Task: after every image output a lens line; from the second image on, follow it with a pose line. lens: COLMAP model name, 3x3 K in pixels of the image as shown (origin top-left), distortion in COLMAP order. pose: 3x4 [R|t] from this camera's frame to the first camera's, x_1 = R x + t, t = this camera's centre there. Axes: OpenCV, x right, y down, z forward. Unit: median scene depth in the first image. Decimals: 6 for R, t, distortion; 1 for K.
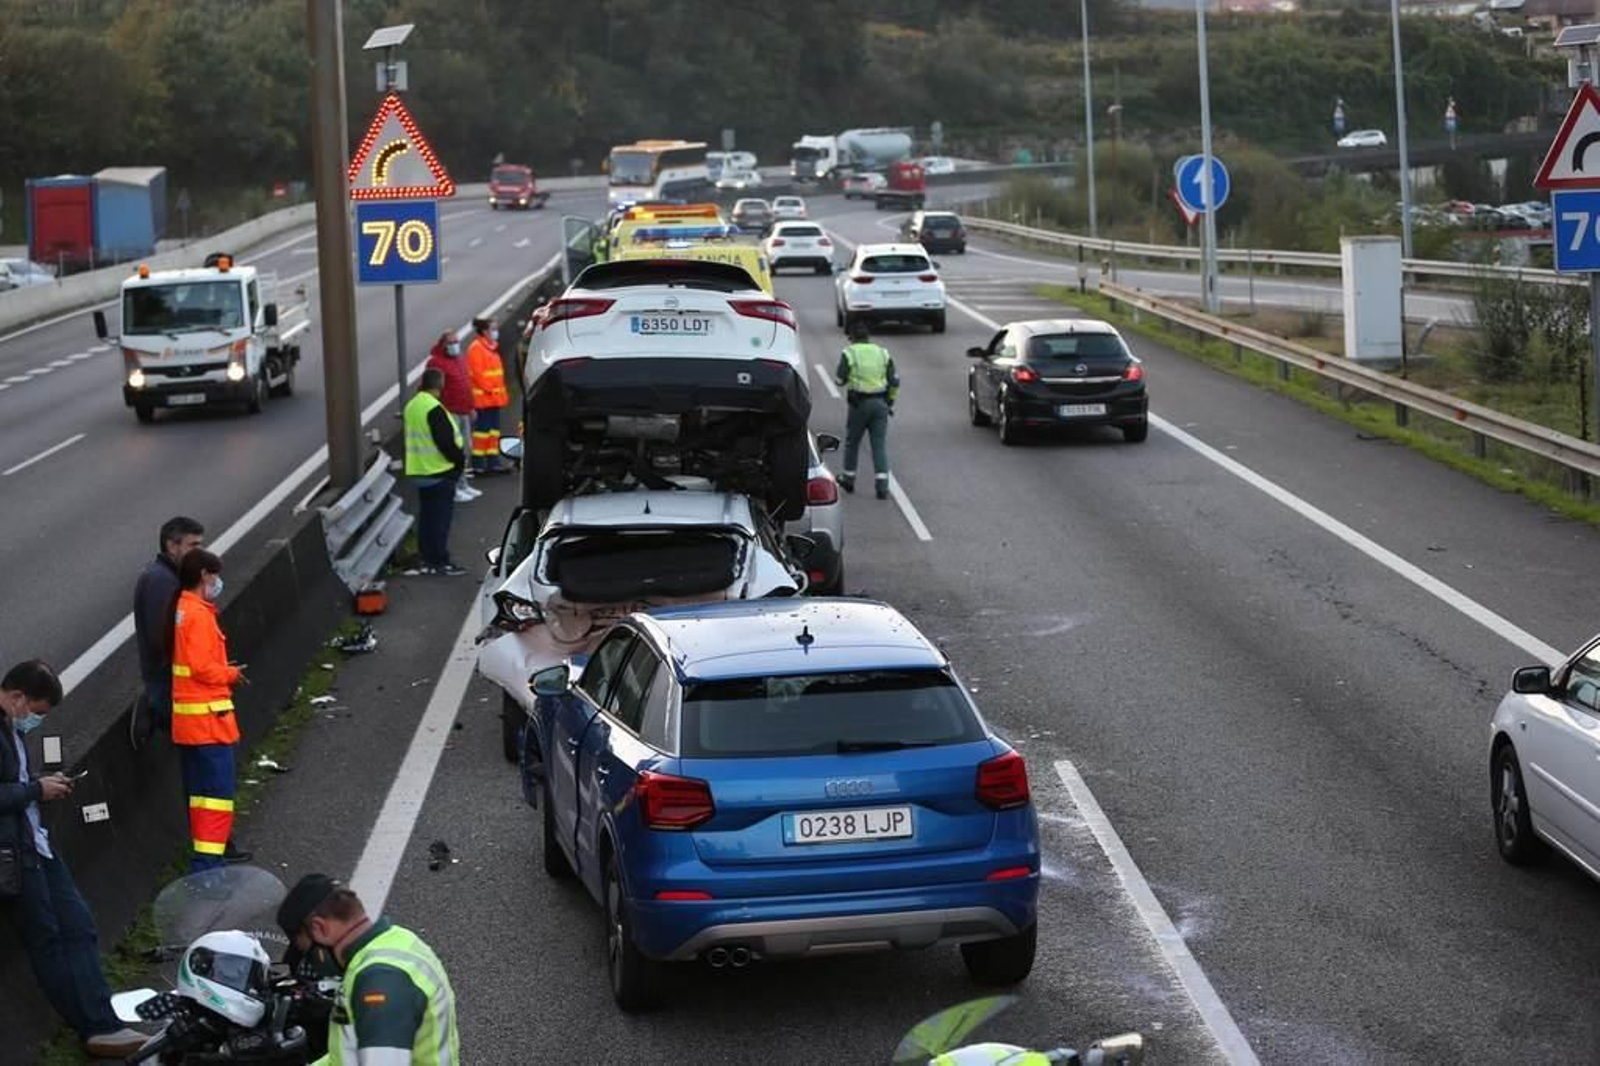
lens RADIAL K [[3271.0, 0, 802.1], [0, 3271.0, 566.3], [0, 0, 1]] dist [-0.319204, 0.062899]
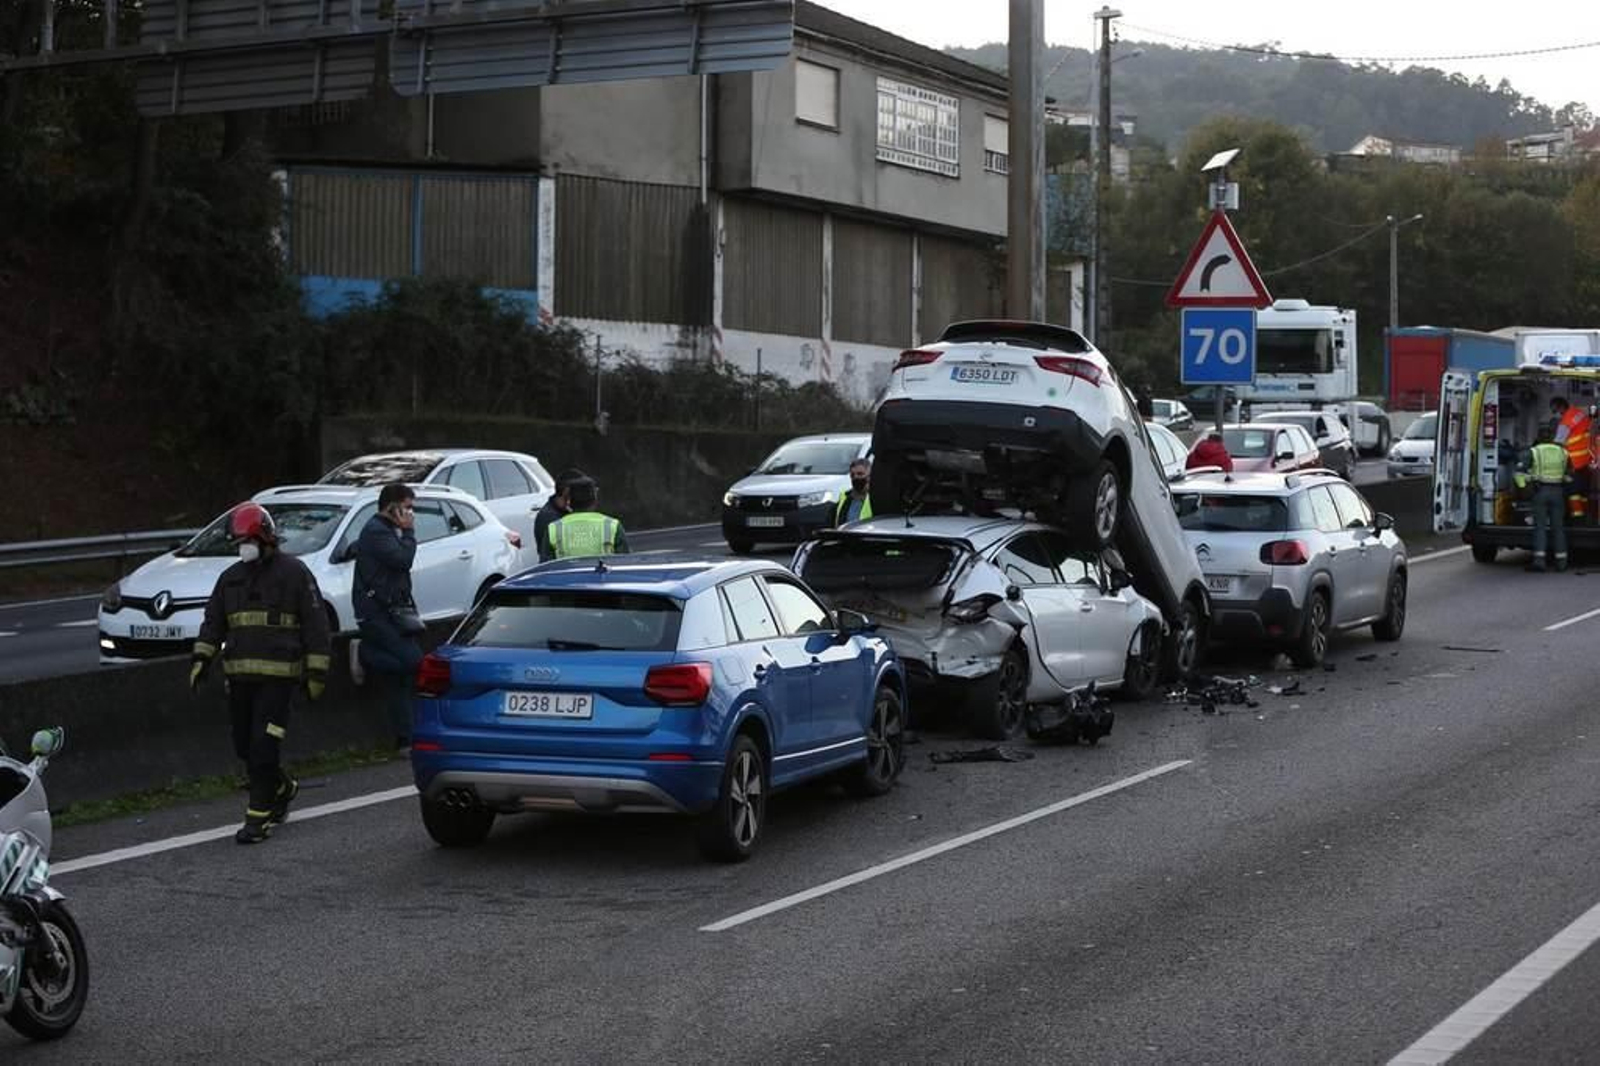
lens RADIAL K [[3266.4, 0, 800.0], [0, 3266.4, 533.0], [0, 0, 1]] dist [-0.316418, 0.046652]
pose [[0.882010, 0.054130, -0.468111, 0.451563], [-0.084194, 0.995498, -0.043524, 0.038695], [0.463648, 0.077801, 0.882597, -0.054563]]
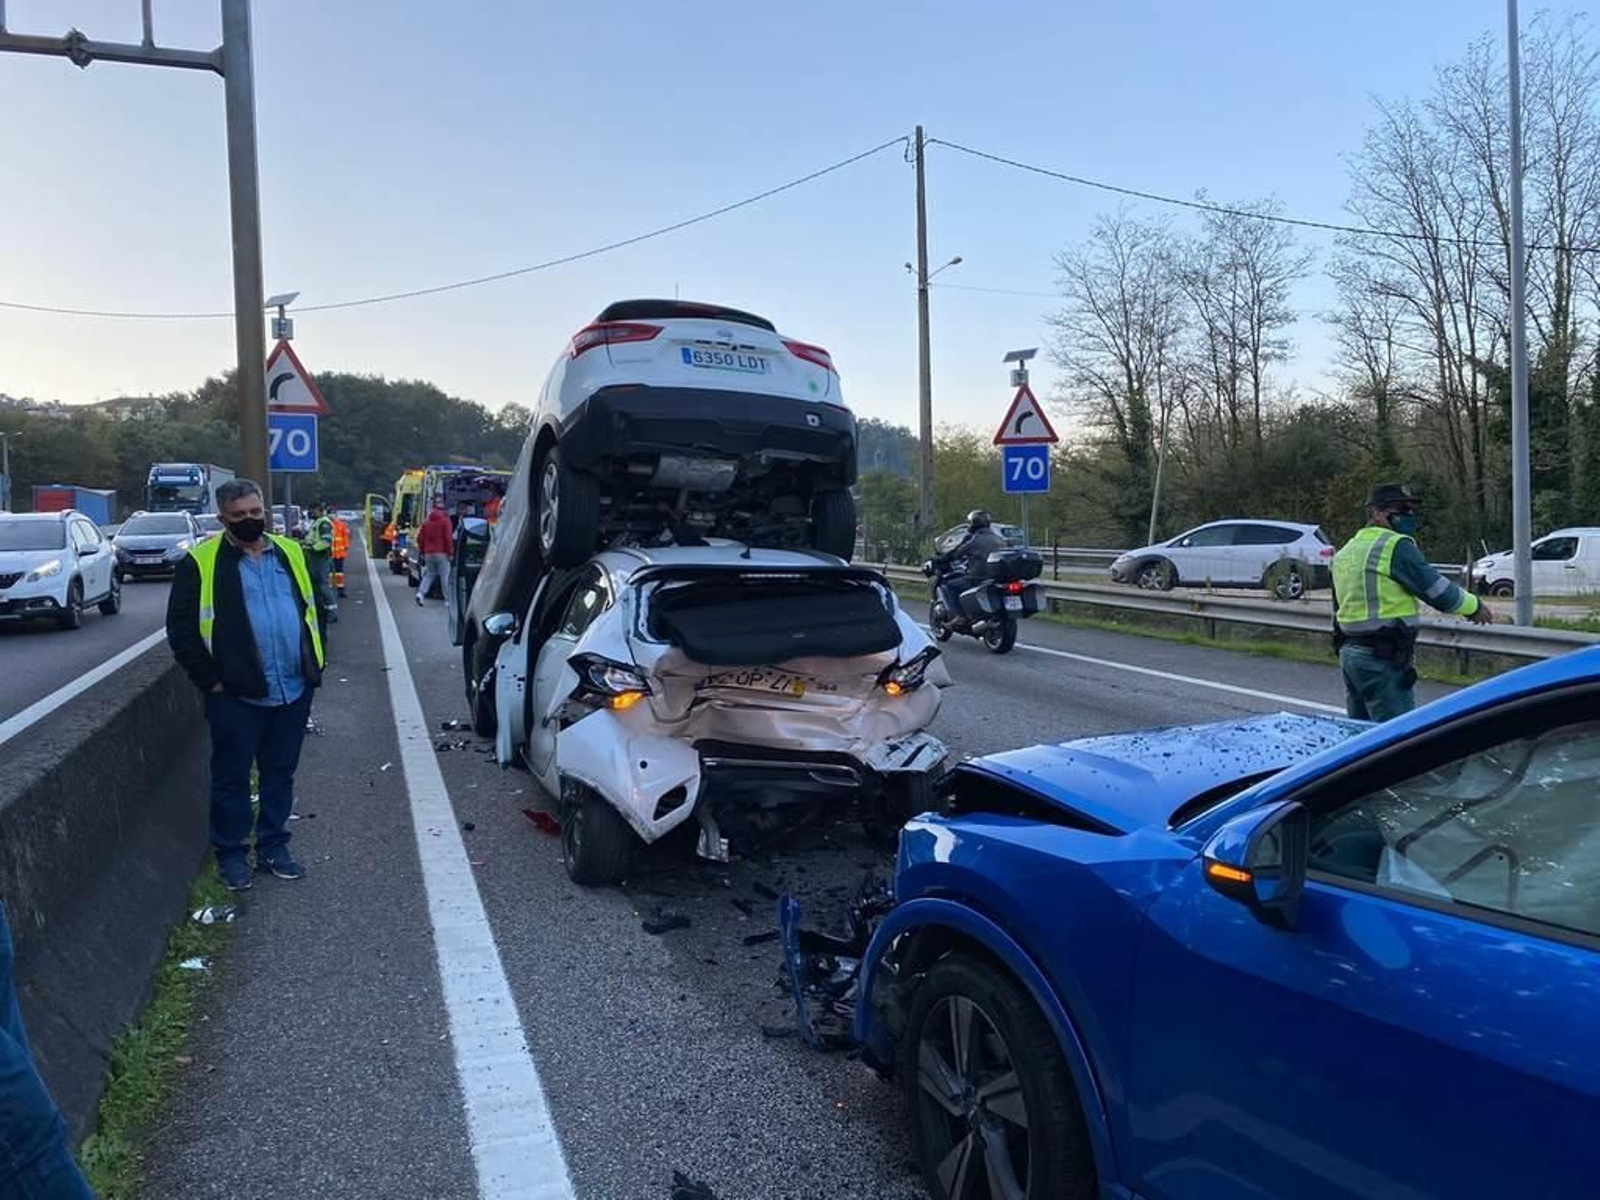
lens RADIAL K [[1226.8, 0, 800.0], [0, 1226.8, 600.0], [0, 0, 1]] dist [0.085537, -0.162858]
pose [[0.952743, 0.010877, 0.303583, -0.122409], [0.008596, 0.997993, -0.062733, 0.012728], [-0.303656, 0.062378, 0.950738, 0.680260]]
